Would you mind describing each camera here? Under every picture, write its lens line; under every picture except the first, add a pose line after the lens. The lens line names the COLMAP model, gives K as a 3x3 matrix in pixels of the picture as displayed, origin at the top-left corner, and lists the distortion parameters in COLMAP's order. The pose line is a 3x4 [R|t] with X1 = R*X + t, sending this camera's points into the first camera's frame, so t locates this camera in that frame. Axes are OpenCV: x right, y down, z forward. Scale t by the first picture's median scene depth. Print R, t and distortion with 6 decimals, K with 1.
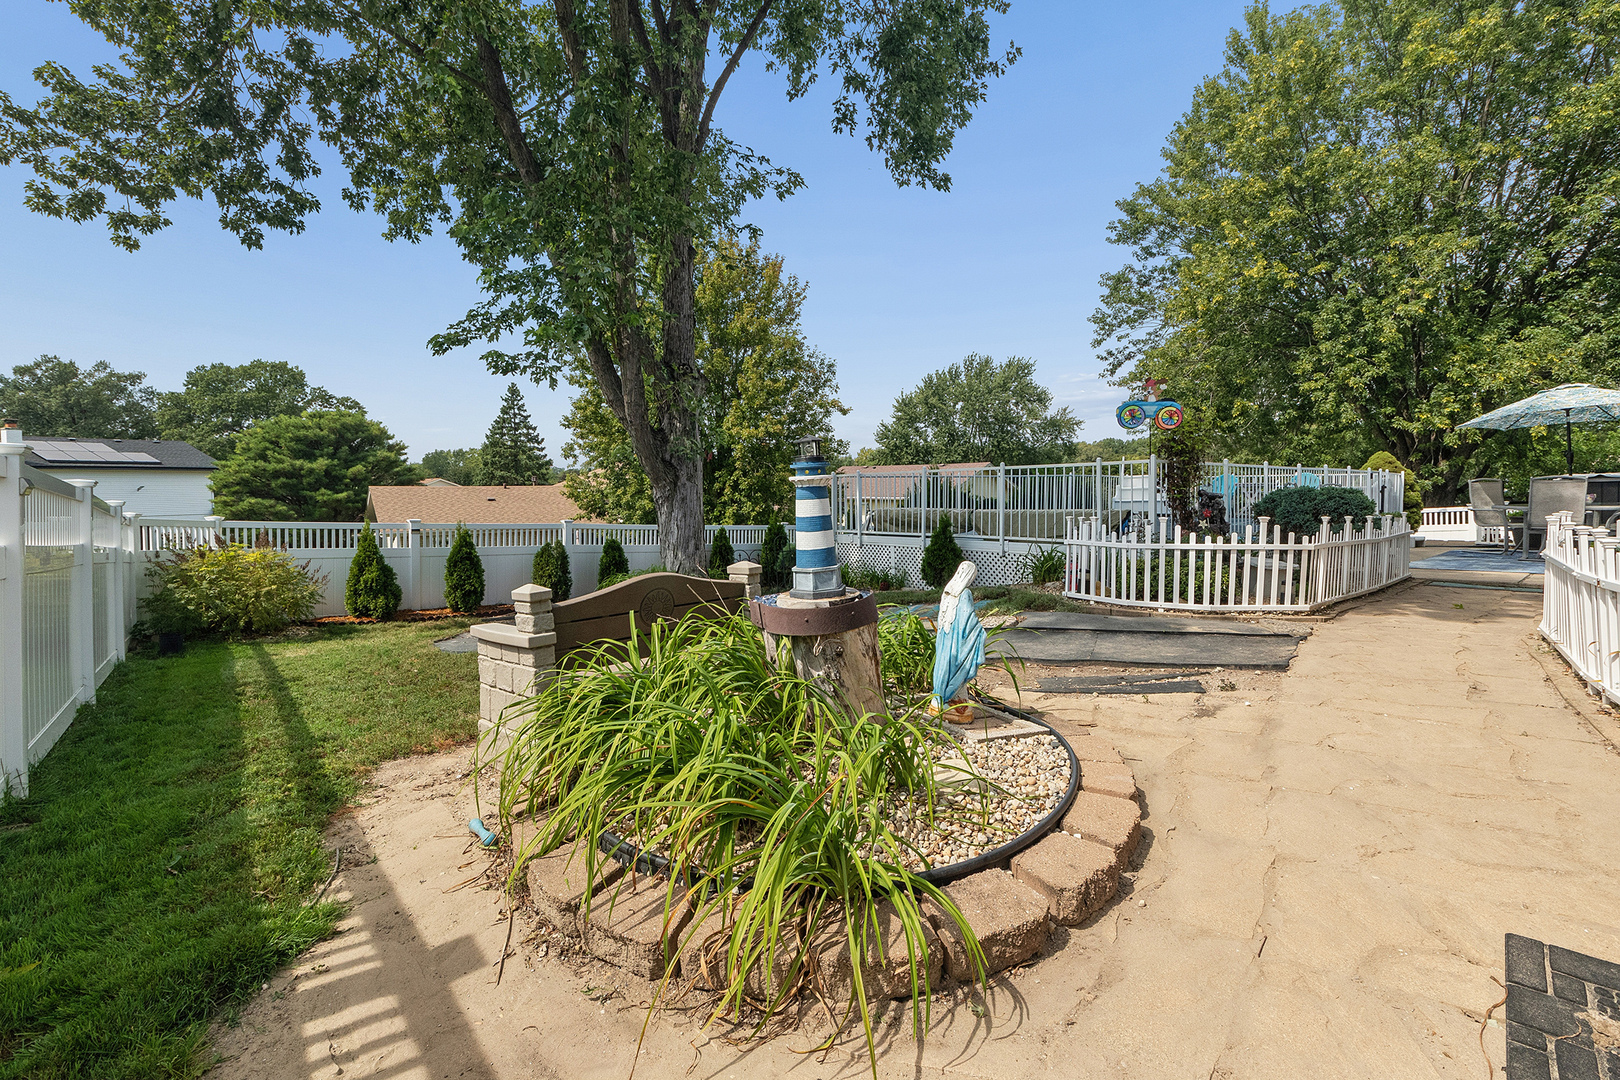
lens RADIAL K [[732.7, 0, 787.9], [0, 732.7, 517.8], [0, 0, 1]] dist [0.001473, -0.001558]
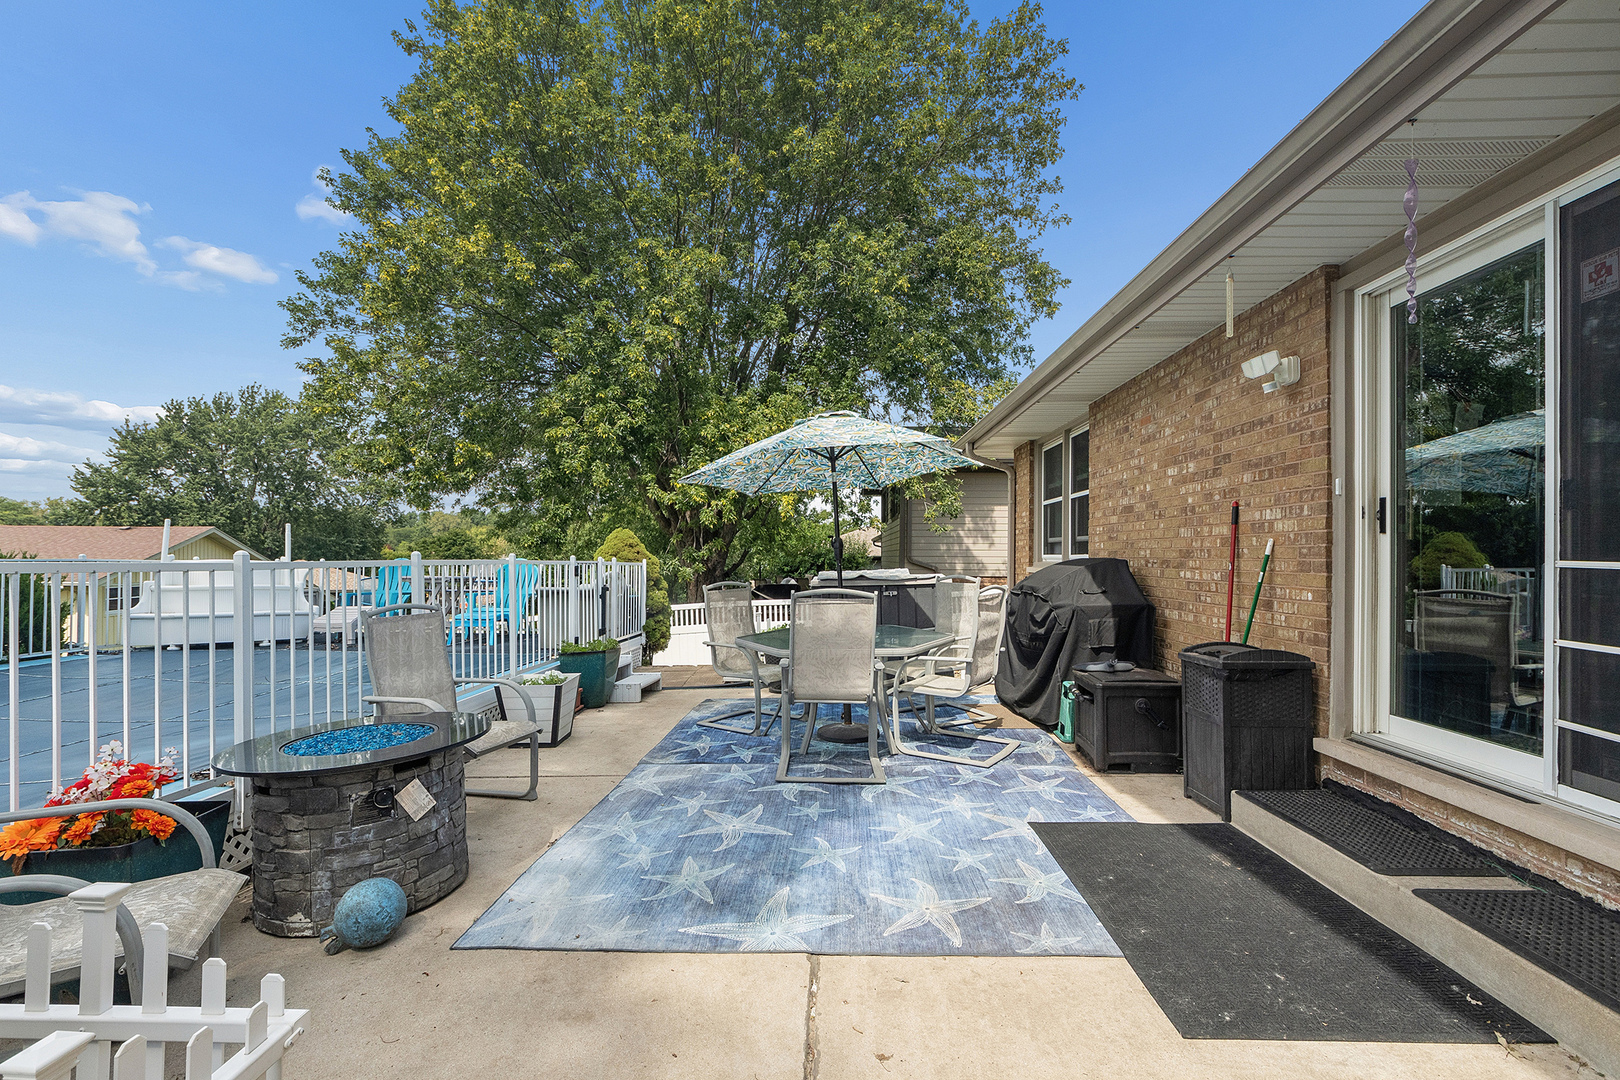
lens RADIAL K [[732.7, 0, 803.1], [0, 732.7, 552.3], [0, 0, 1]] dist [0.001473, -0.001558]
pose [[0.676386, 0.016415, 0.736364, 0.263152], [0.020903, 0.998921, -0.041468, -0.023081], [-0.736251, 0.043440, 0.675313, 0.263052]]
